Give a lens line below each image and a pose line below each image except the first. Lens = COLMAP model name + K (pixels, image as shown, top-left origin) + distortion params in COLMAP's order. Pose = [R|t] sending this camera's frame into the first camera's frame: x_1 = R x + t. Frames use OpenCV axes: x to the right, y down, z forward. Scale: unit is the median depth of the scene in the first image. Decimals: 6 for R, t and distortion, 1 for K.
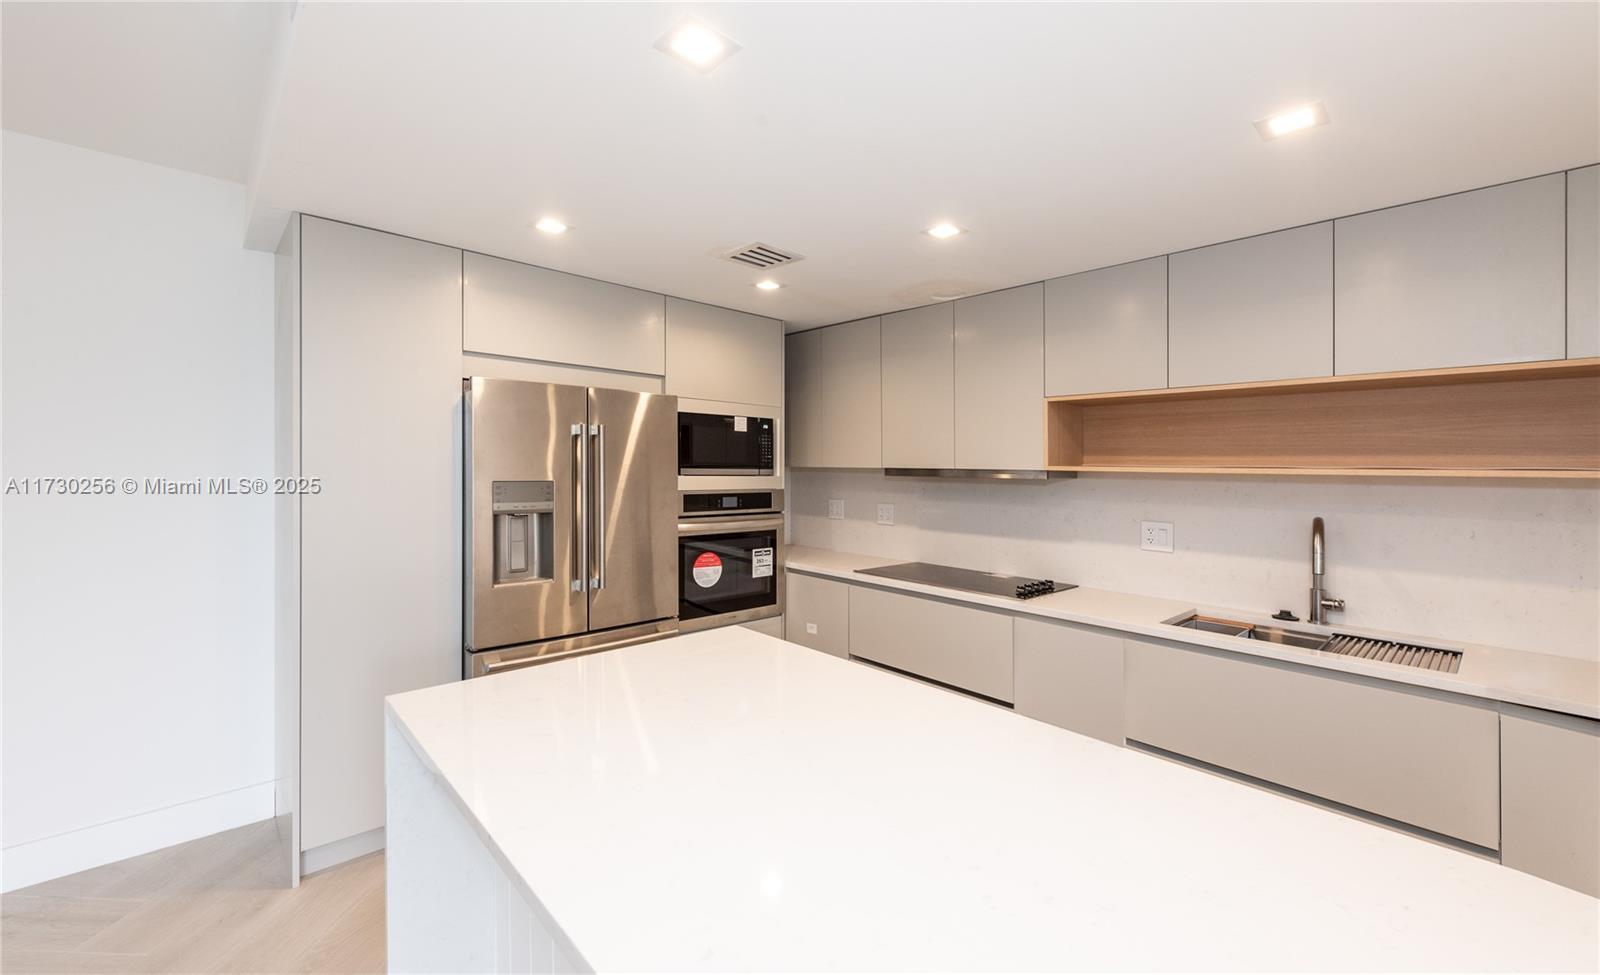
lens RADIAL K [[641.4, 0, 796.0], [0, 641.4, 472.6], [0, 0, 1]] dist [0.014658, -0.001031]
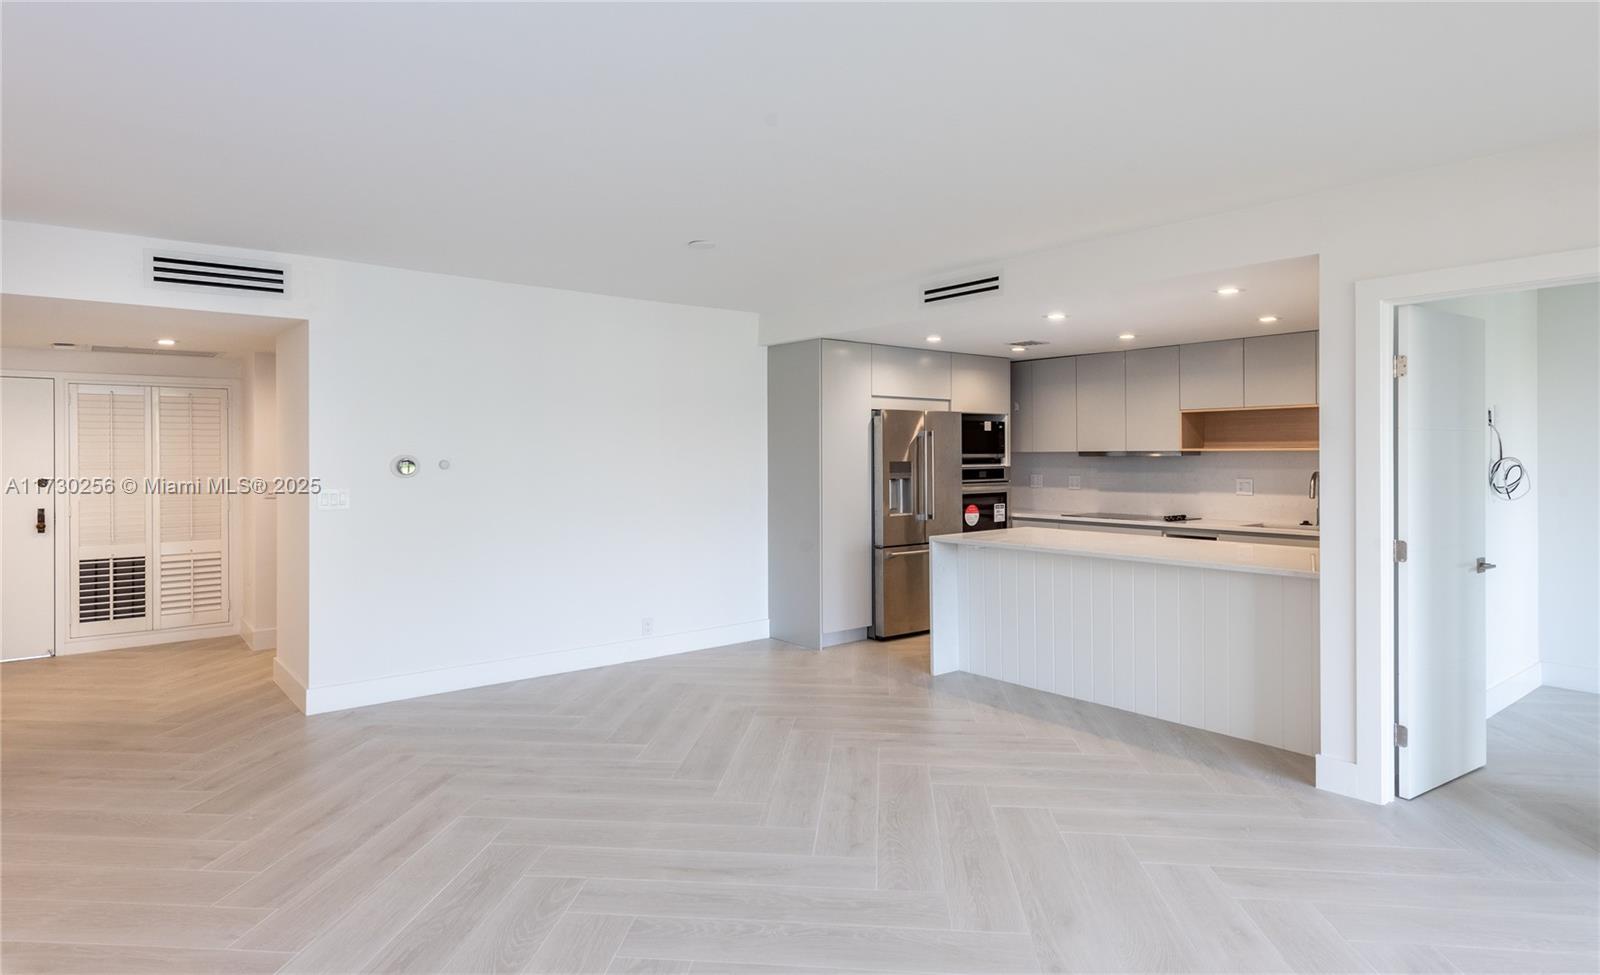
lens RADIAL K [[884.4, 0, 798.0], [0, 884.4, 467.7], [0, 0, 1]] dist [0.029296, -0.003456]
pose [[0.998019, -0.016822, -0.060622, -0.456049], [0.017270, 0.999827, 0.006863, 0.006291], [0.060496, -0.007897, 0.998137, -1.336487]]
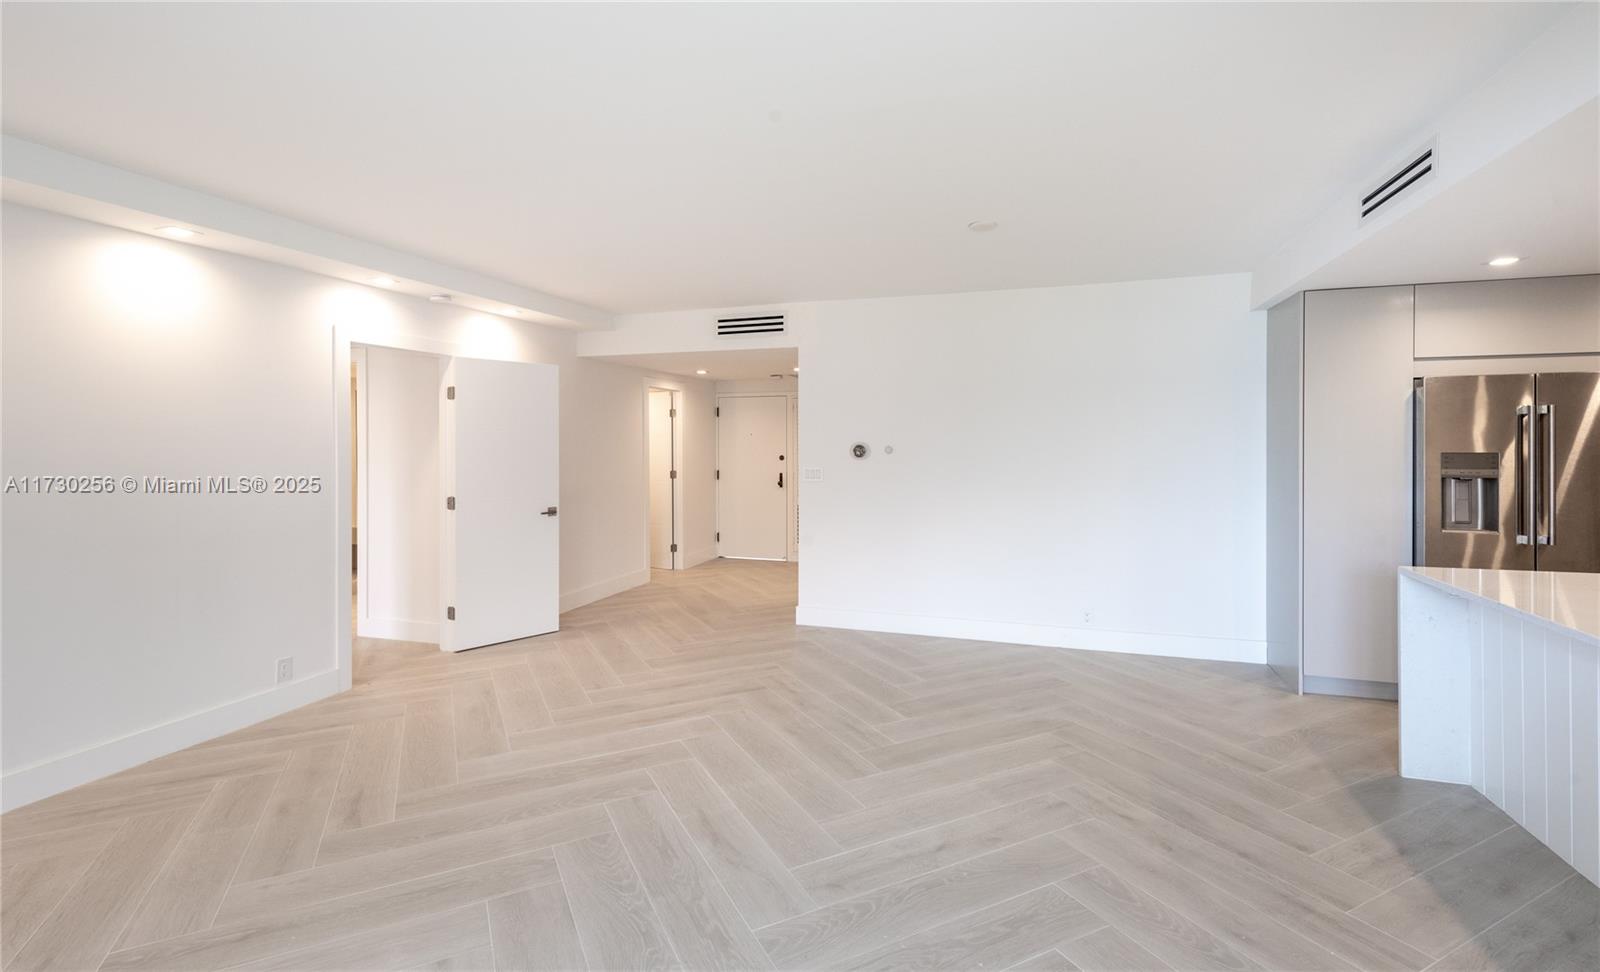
lens RADIAL K [[725.9, 0, 803.7], [0, 725.9, 452.9], [0, 0, 1]] dist [0.015183, -0.006284]
pose [[0.489036, -0.002512, -0.872260, 0.165385], [0.002952, 0.999995, -0.001225, 0.009078], [0.872259, -0.001976, 0.489041, -0.712570]]
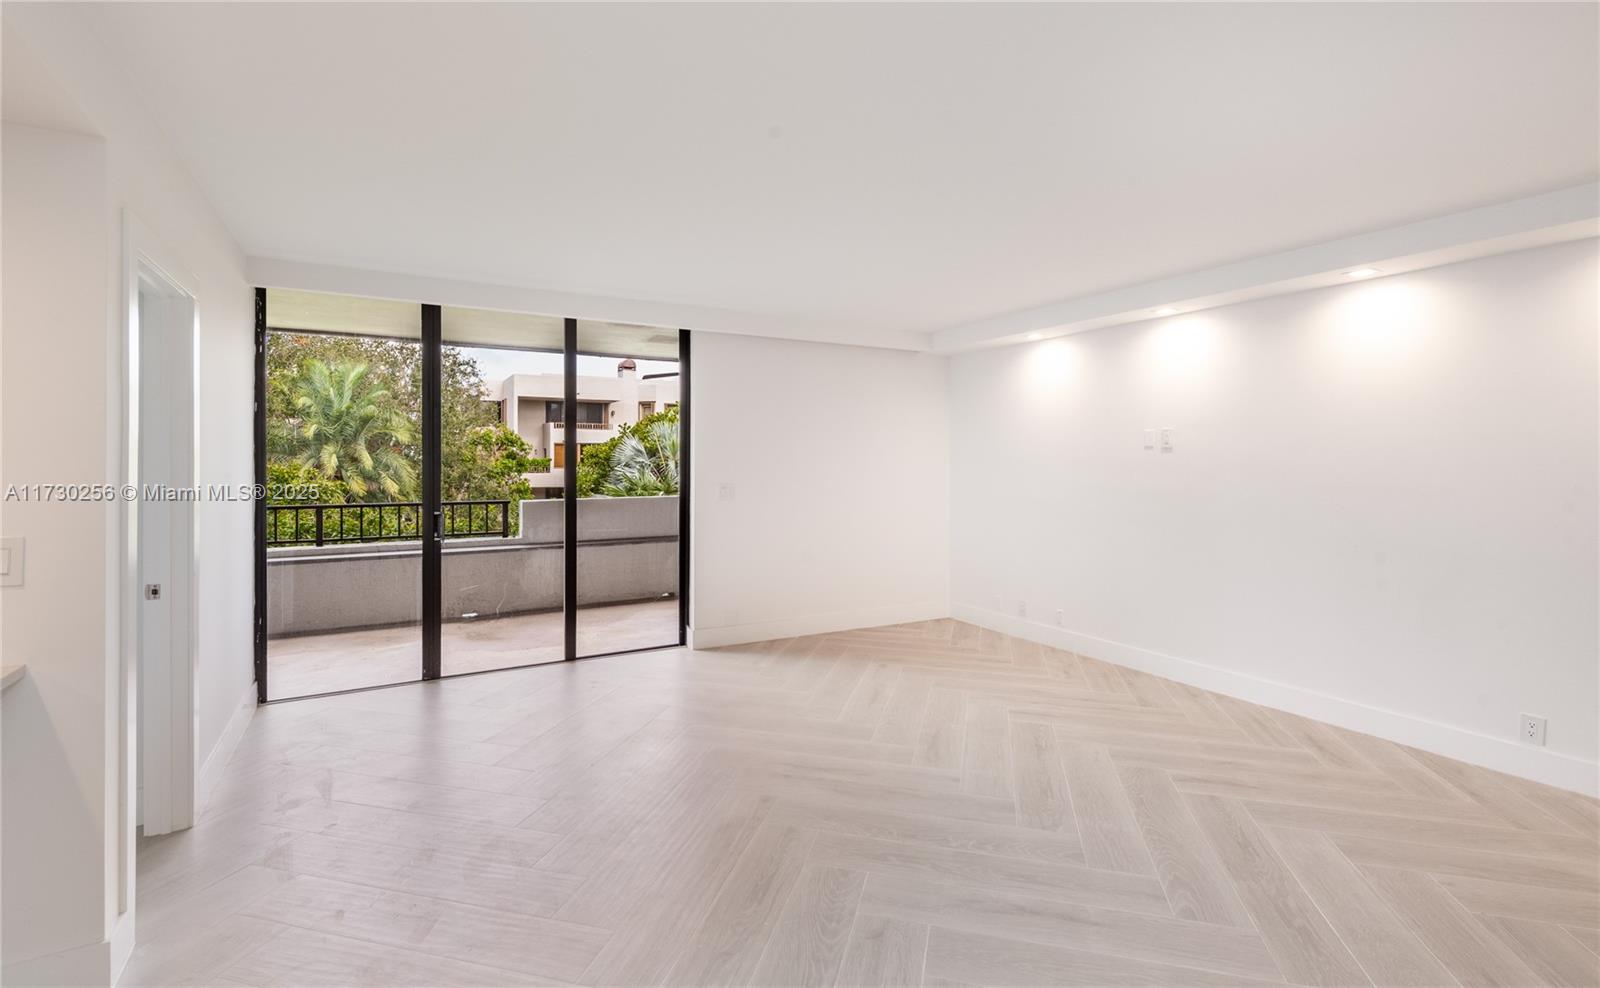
lens RADIAL K [[727.3, 0, 799.4], [0, 727.3, 471.4], [0, 0, 1]] dist [0.014259, -0.004147]
pose [[-0.976109, -0.019852, 0.216371, -0.528394], [-0.014717, 0.999571, 0.025317, -0.006302], [-0.216781, 0.021528, -0.975983, 0.344639]]
